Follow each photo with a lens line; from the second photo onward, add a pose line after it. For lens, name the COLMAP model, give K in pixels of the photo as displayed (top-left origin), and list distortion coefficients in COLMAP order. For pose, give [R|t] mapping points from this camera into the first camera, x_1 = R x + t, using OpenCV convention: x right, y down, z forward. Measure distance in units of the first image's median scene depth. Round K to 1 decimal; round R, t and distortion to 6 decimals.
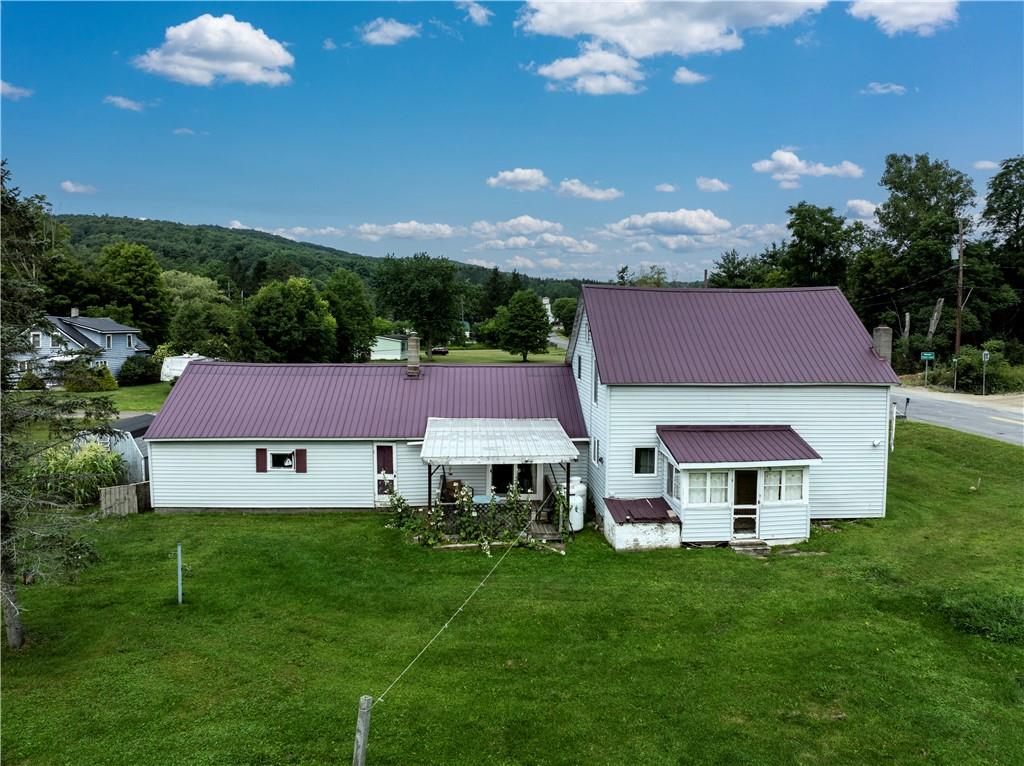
lens RADIAL K [[720.7, 0, 515.0], [0, 720.7, 385.1], [0, 0, 1]] dist [-0.027646, -0.000351]
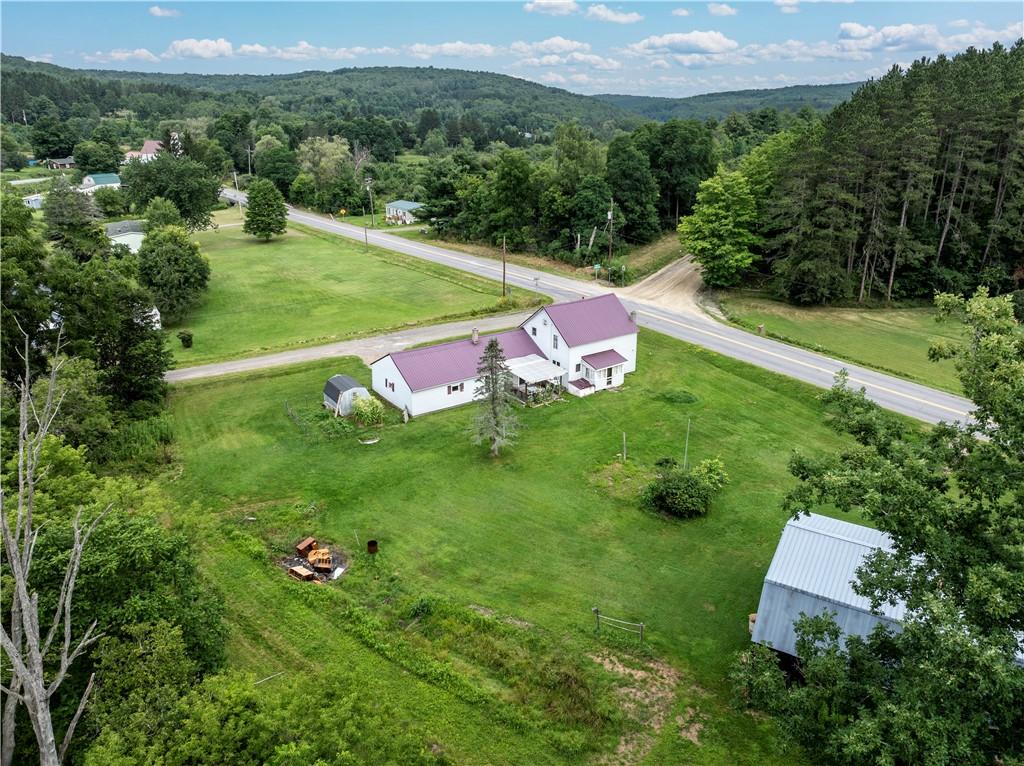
lens RADIAL K [[720.7, 0, 512.1], [0, 720.7, 382.3], [0, 0, 1]] dist [-0.027646, -0.000351]
pose [[0.847158, -0.191251, 0.495729, -1.756855], [0.048872, 0.957067, 0.285716, -0.802103], [-0.529089, -0.217820, 0.820134, -1.553065]]
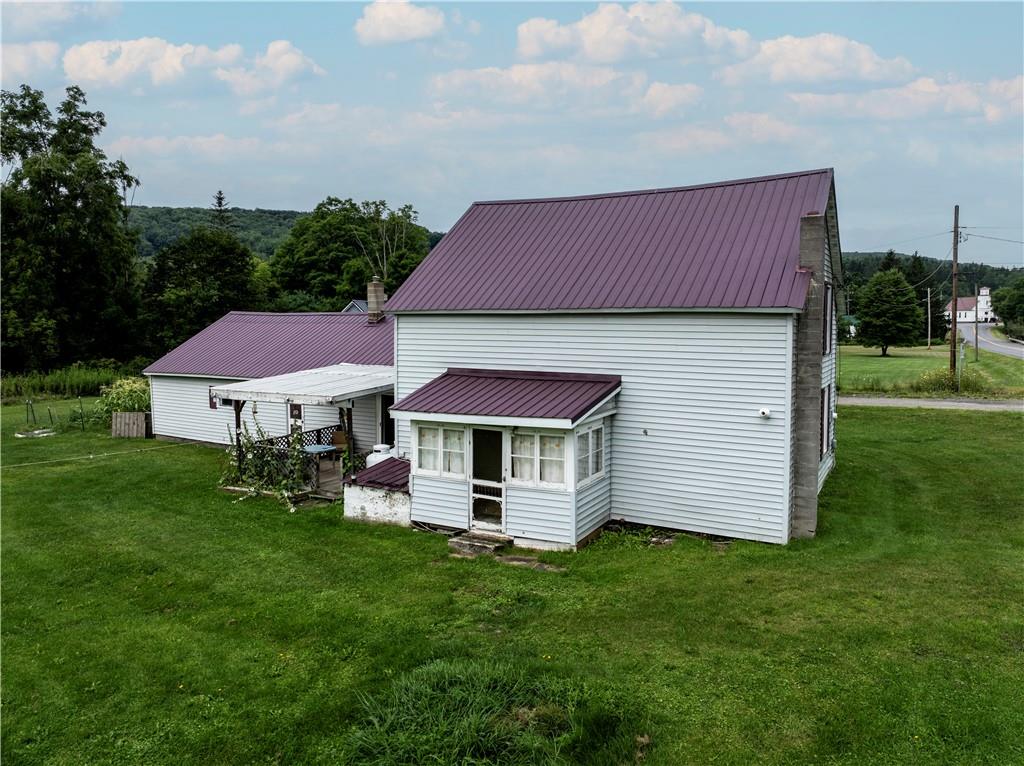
lens RADIAL K [[720.7, 0, 502.8], [0, 720.7, 377.4], [0, 0, 1]] dist [-0.027646, -0.000351]
pose [[0.830975, 0.036952, -0.555081, 0.704651], [-0.043634, 0.999047, 0.001186, 0.066289], [0.554596, 0.023234, 0.831795, 0.429620]]
